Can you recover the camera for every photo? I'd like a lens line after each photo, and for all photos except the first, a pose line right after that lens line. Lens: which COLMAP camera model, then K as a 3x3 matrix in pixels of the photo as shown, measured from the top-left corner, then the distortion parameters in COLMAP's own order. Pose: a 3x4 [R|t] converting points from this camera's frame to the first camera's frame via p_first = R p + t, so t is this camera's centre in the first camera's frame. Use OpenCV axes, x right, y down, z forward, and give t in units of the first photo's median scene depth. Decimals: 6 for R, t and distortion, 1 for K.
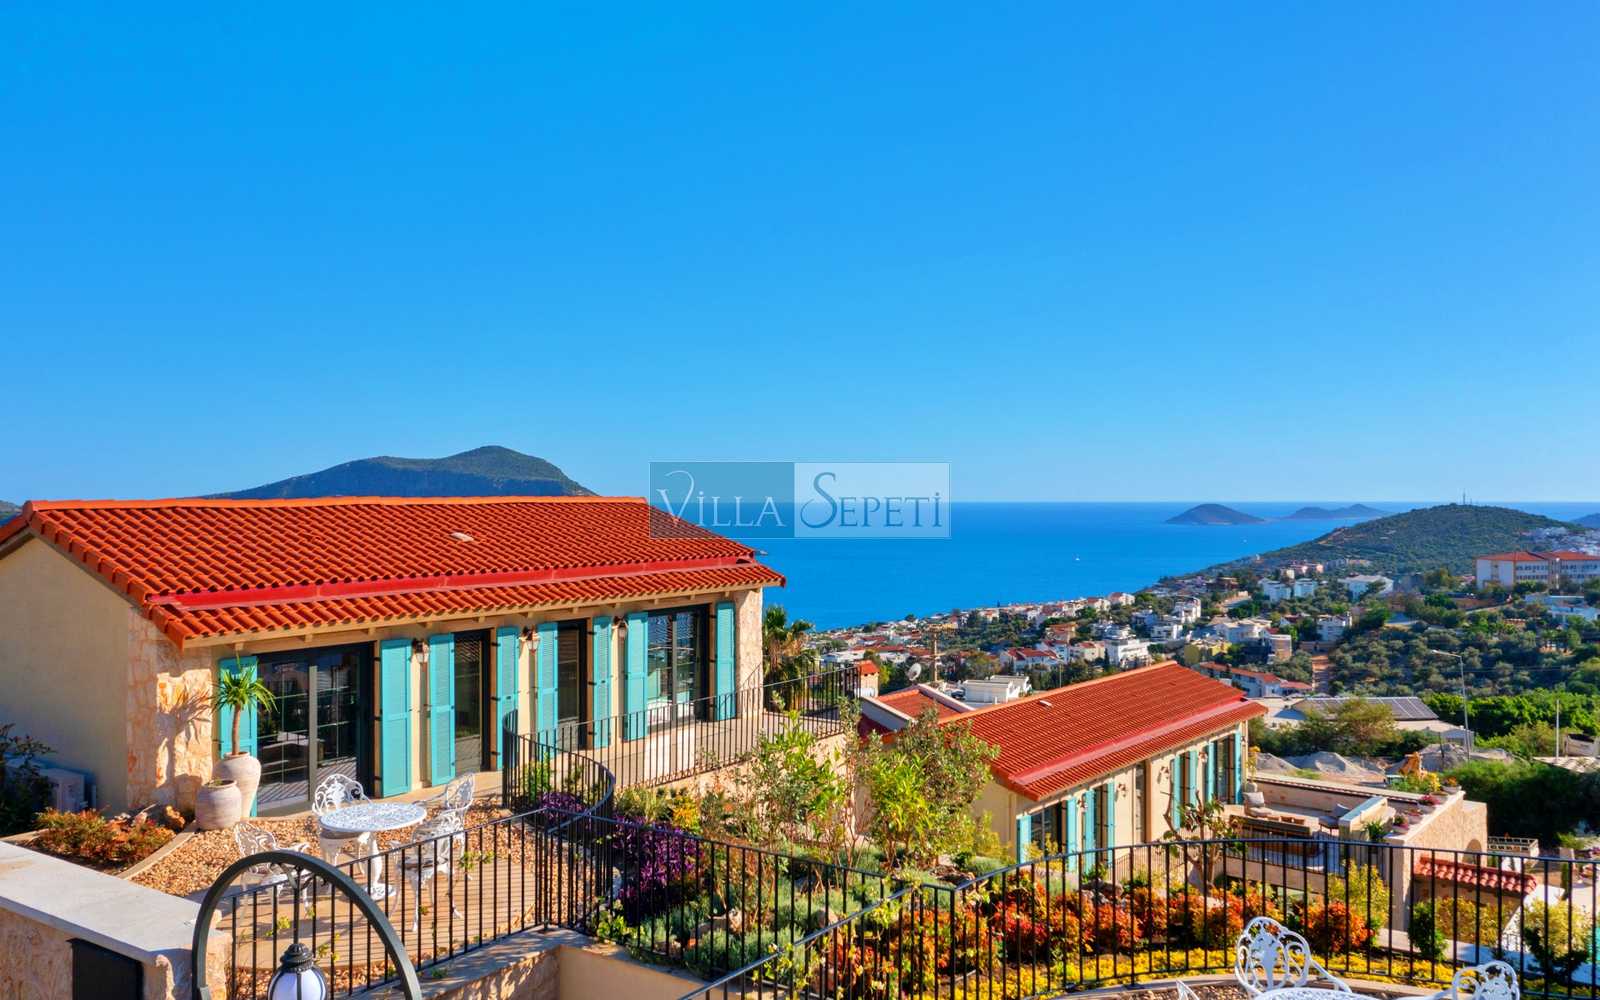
lens RADIAL K [[1370.6, 0, 800.0], [0, 1370.6, 500.0], [0, 0, 1]] dist [-0.004319, 0.050032]
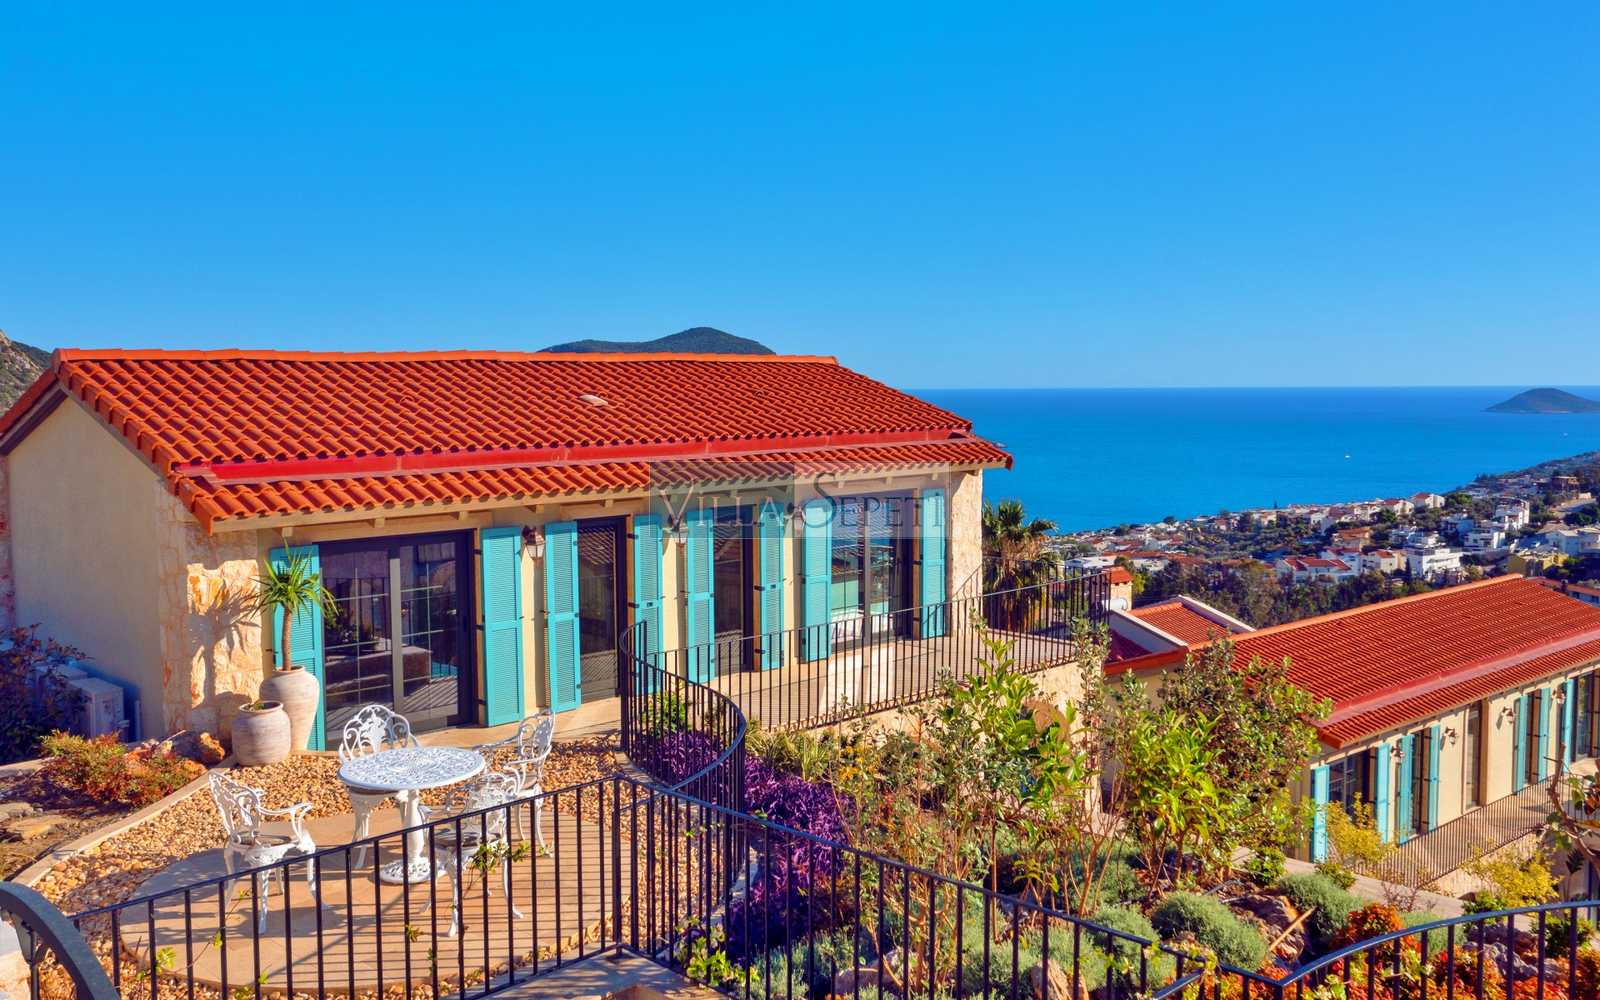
lens RADIAL K [[1370.6, 0, 800.0], [0, 1370.6, 500.0], [0, 0, 1]] dist [-0.004319, 0.050032]
pose [[0.983851, 0.008744, -0.178774, 0.011653], [0.003545, 0.997658, 0.068306, 0.032099], [0.178953, -0.067836, 0.981516, 0.253824]]
